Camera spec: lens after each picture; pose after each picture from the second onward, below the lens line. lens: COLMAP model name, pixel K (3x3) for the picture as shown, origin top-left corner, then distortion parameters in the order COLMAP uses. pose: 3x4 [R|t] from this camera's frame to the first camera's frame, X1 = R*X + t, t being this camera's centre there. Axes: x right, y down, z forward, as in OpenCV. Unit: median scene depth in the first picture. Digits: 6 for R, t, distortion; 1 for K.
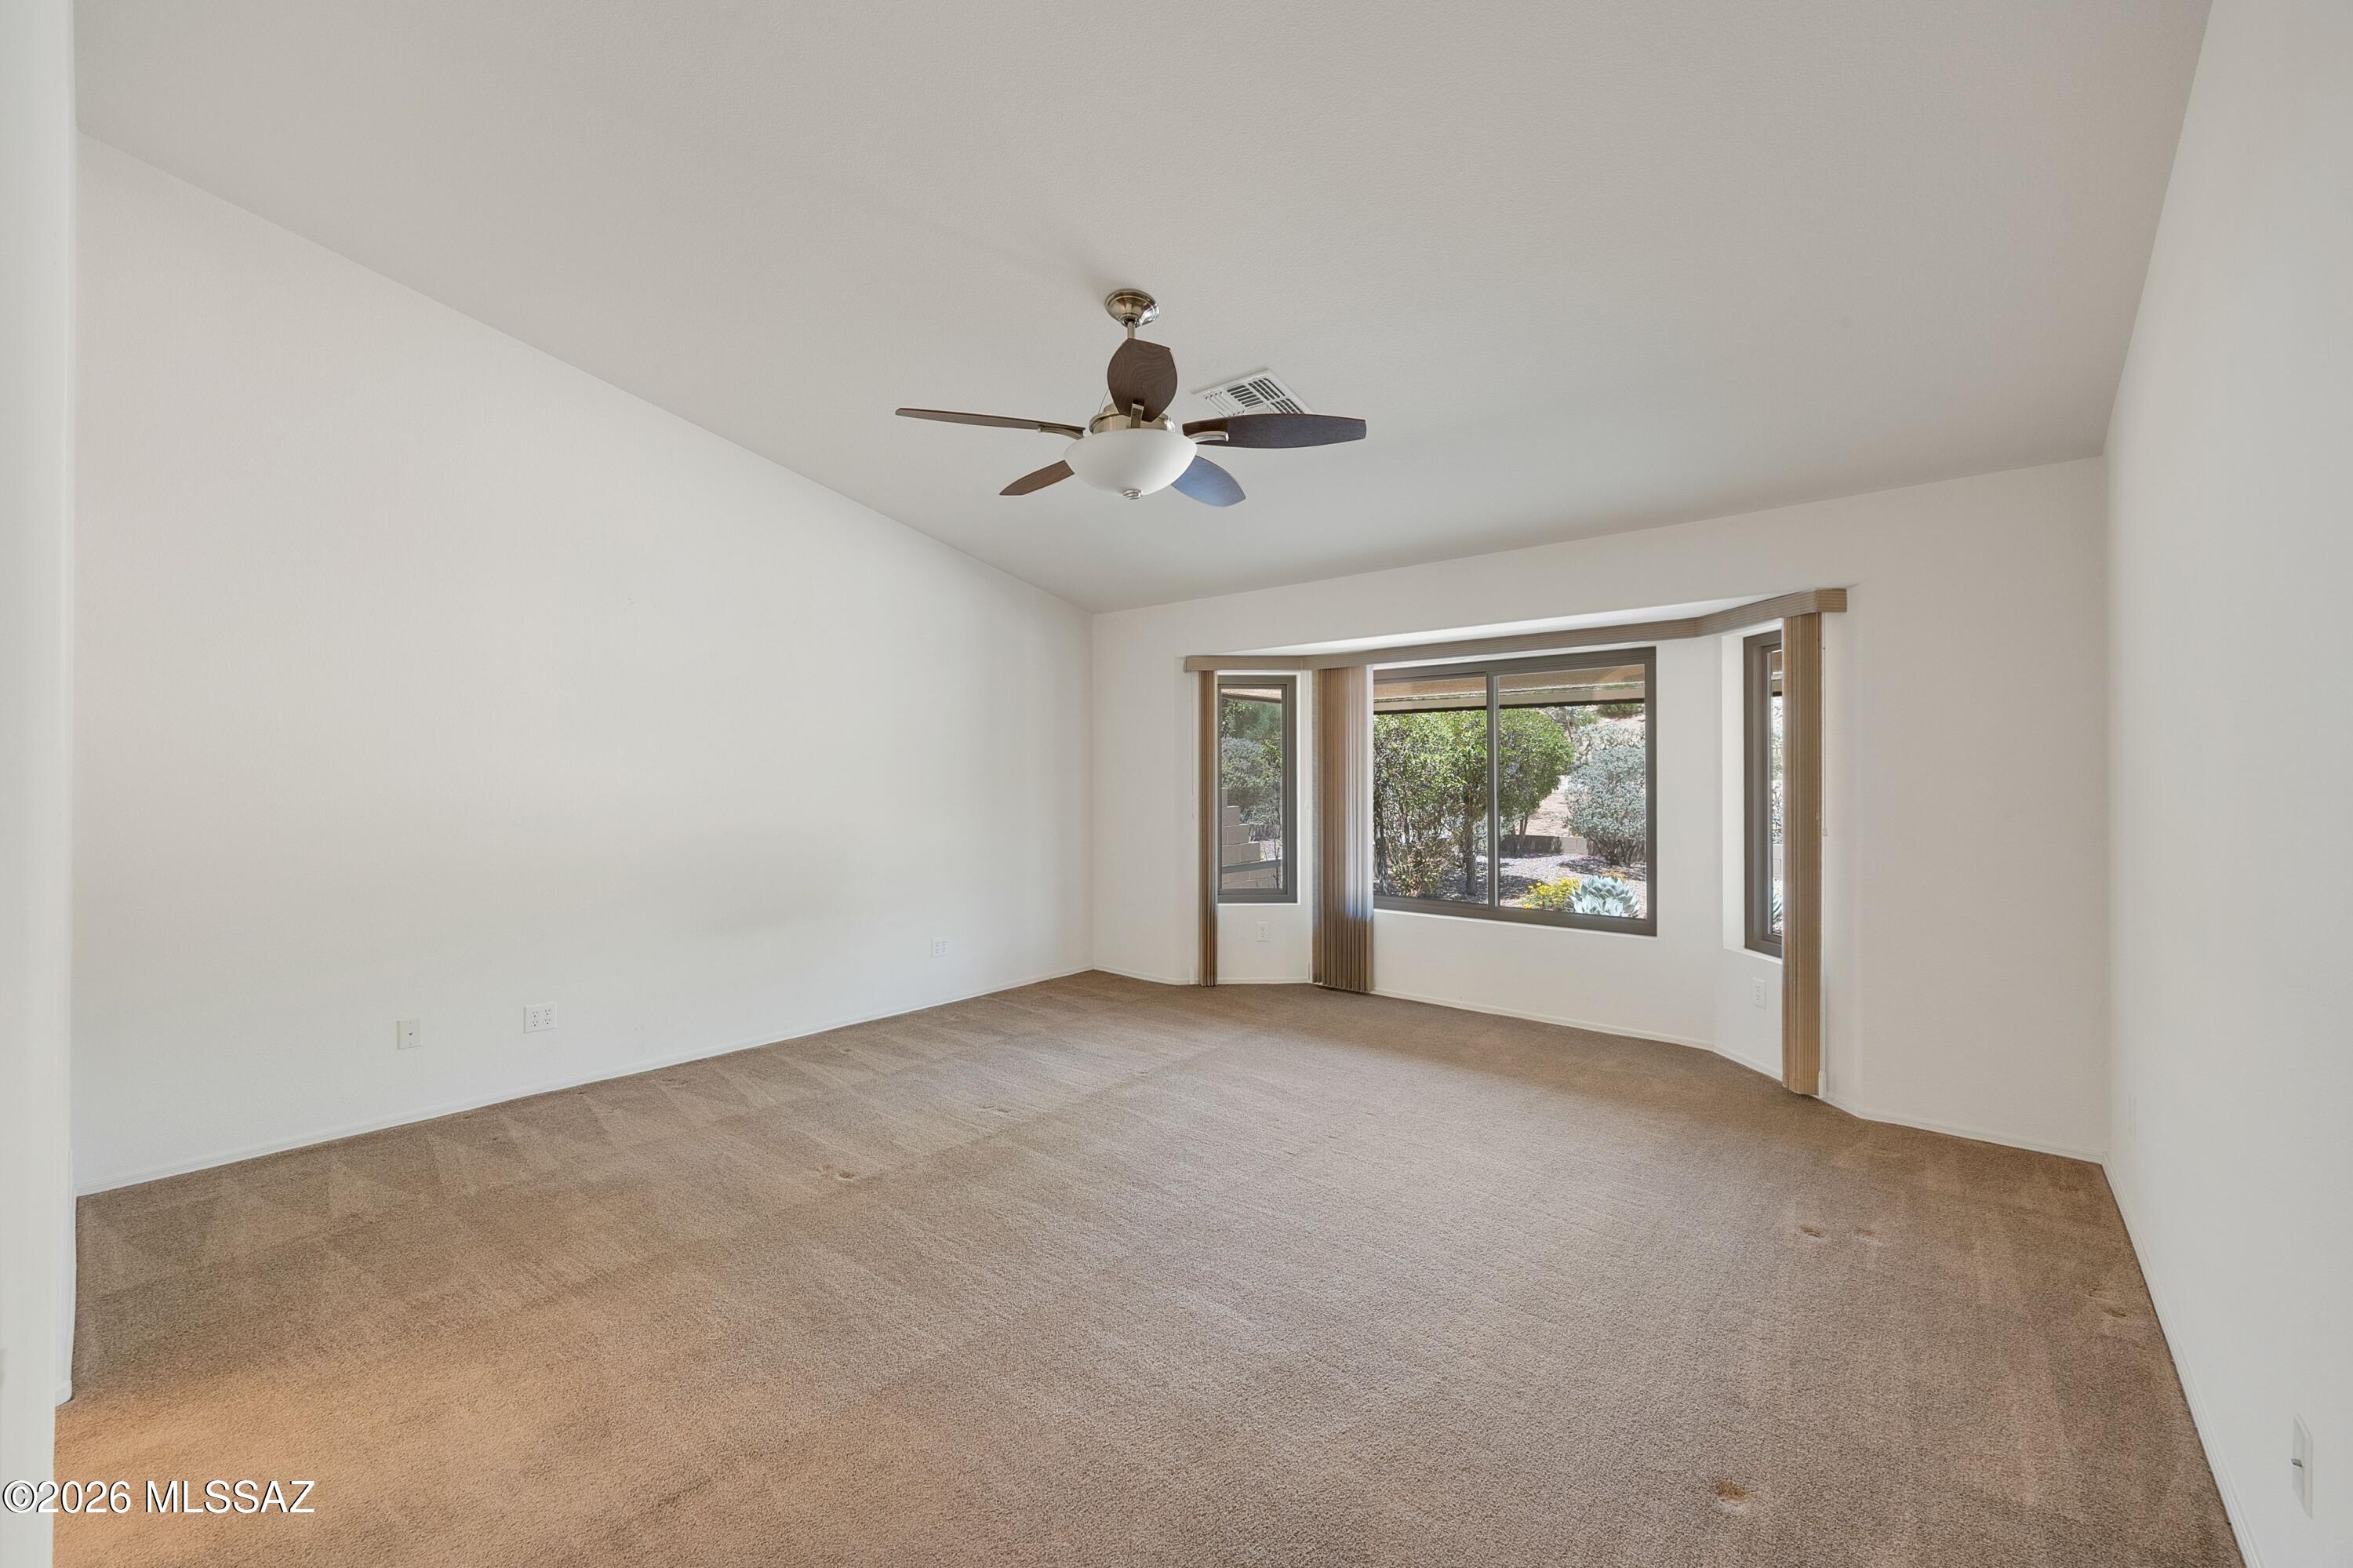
lens RADIAL K [[906.0, 0, 1164.4], [0, 906.0, 783.1], [0, 0, 1]] dist [-0.000417, 0.000027]
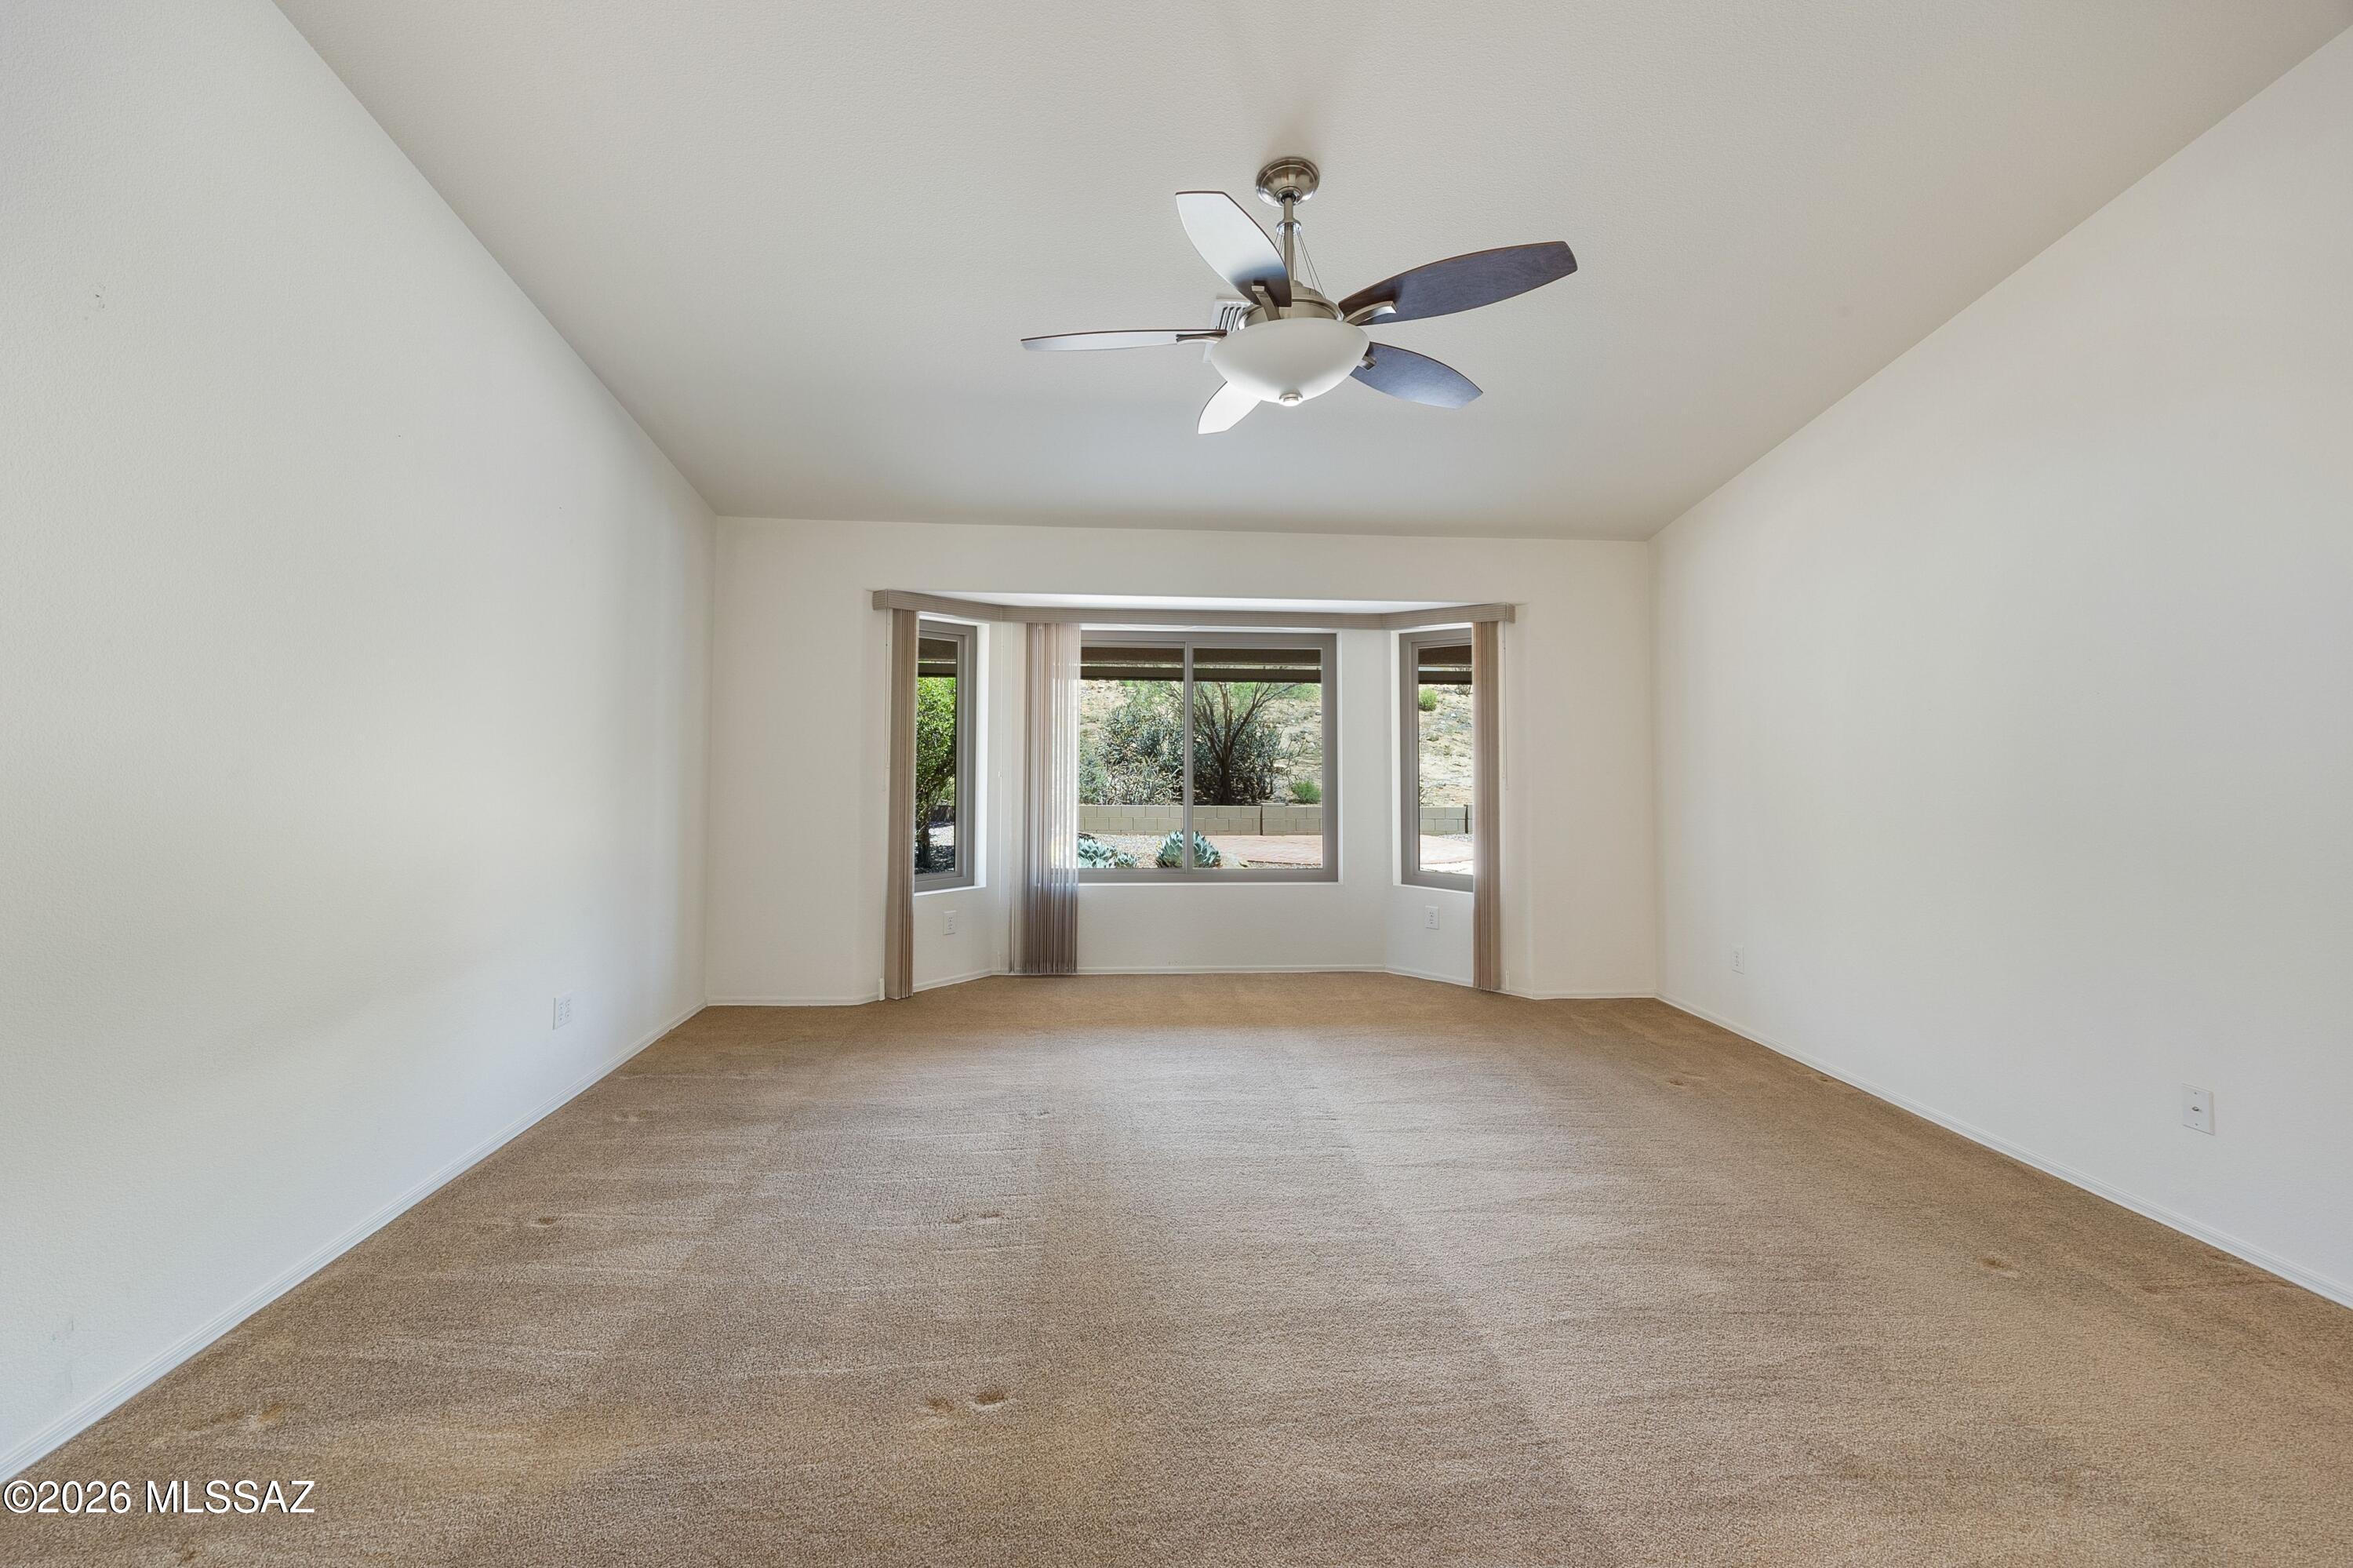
lens RADIAL K [[917.3, 0, 1185.1], [0, 917.3, 726.2], [0, 0, 1]] dist [0.000542, 0.000108]
pose [[0.719926, 0.023297, 0.693660, -0.414048], [-0.004675, 0.999577, -0.028720, 0.003783], [-0.694035, 0.017433, 0.719730, 0.278244]]
